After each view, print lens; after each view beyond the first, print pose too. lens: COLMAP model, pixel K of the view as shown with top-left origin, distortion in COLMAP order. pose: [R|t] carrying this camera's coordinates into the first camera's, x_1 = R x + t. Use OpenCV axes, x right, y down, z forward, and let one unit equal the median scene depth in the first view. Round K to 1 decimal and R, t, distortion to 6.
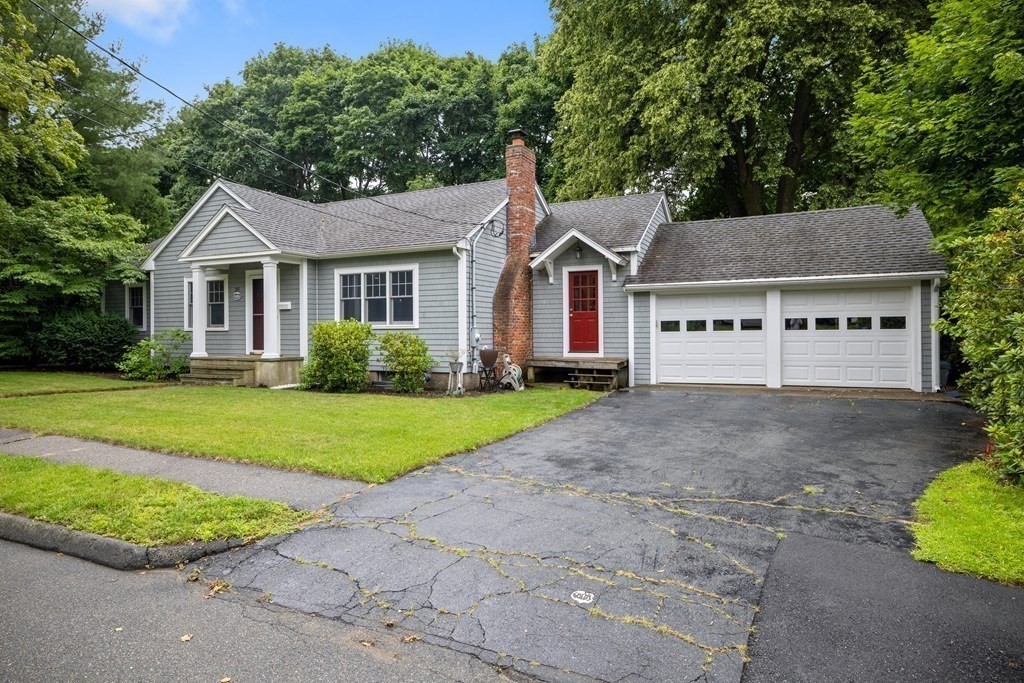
lens RADIAL K [[627.8, 0, 507.5], [0, 627.8, 334.1], [0, 0, 1]] dist [-0.014708, -0.000242]
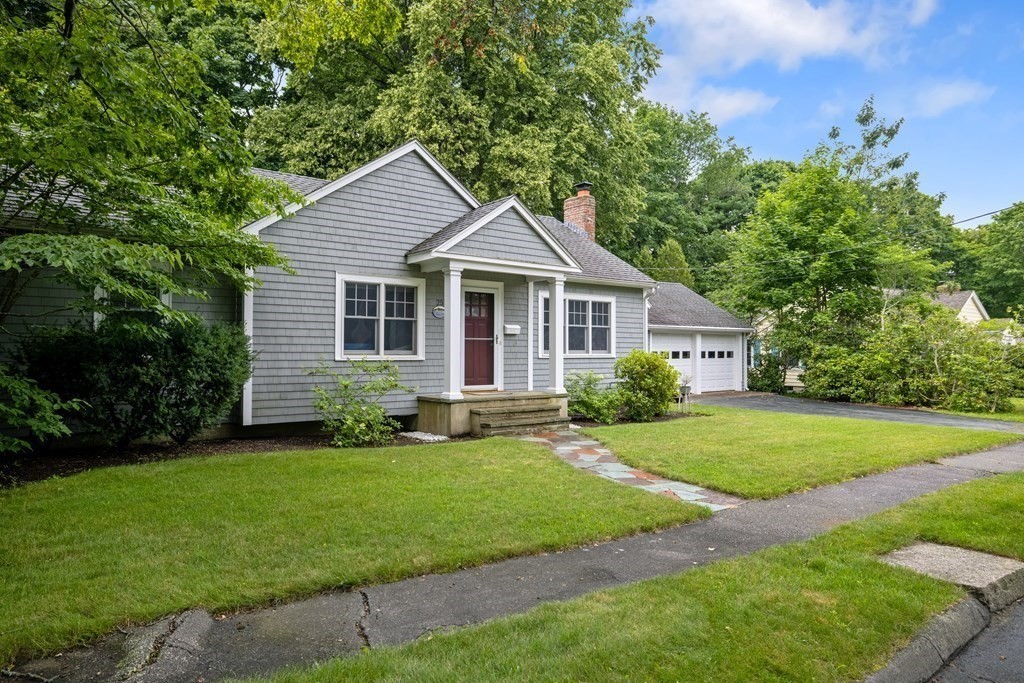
lens RADIAL K [[642.3, 0, 518.5], [0, 642.3, 345.8], [0, 0, 1]] dist [-0.021150, 0.000447]
pose [[0.419183, 0.014859, 0.907780, -1.171435], [-0.001870, 0.999878, -0.015503, -0.011674], [-0.907900, 0.004801, 0.419159, 0.673799]]
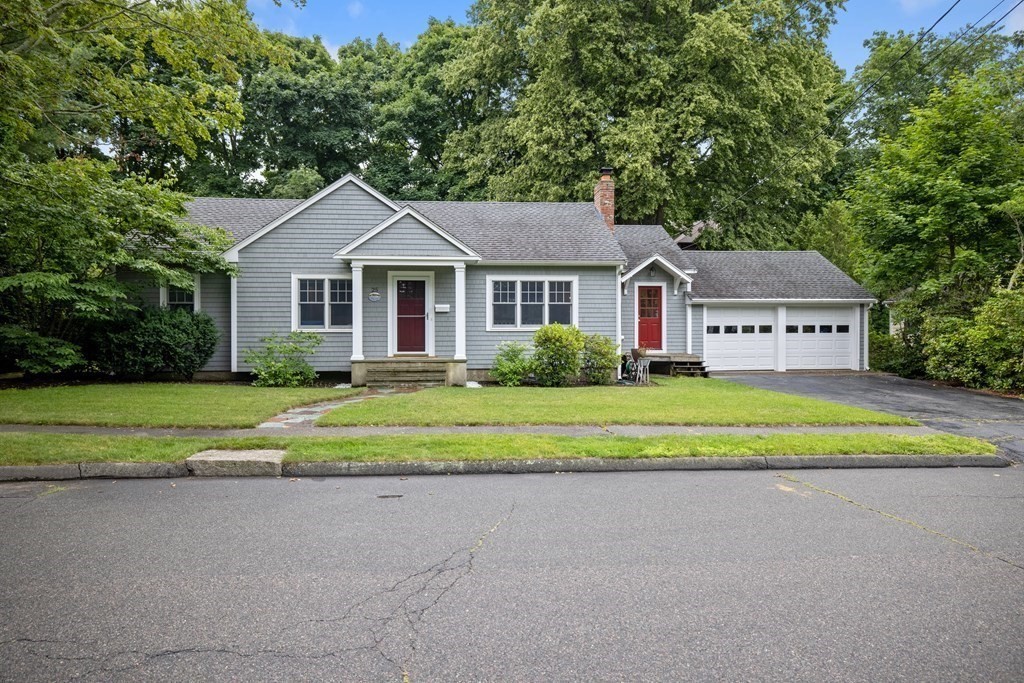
lens RADIAL K [[642.3, 0, 517.9], [0, 642.3, 340.5], [0, 0, 1]] dist [-0.021150, 0.000447]
pose [[0.843388, -0.004919, 0.537283, -0.860359], [-0.001101, 0.999940, 0.010882, -0.004136], [-0.537304, -0.009769, 0.843332, 0.044449]]
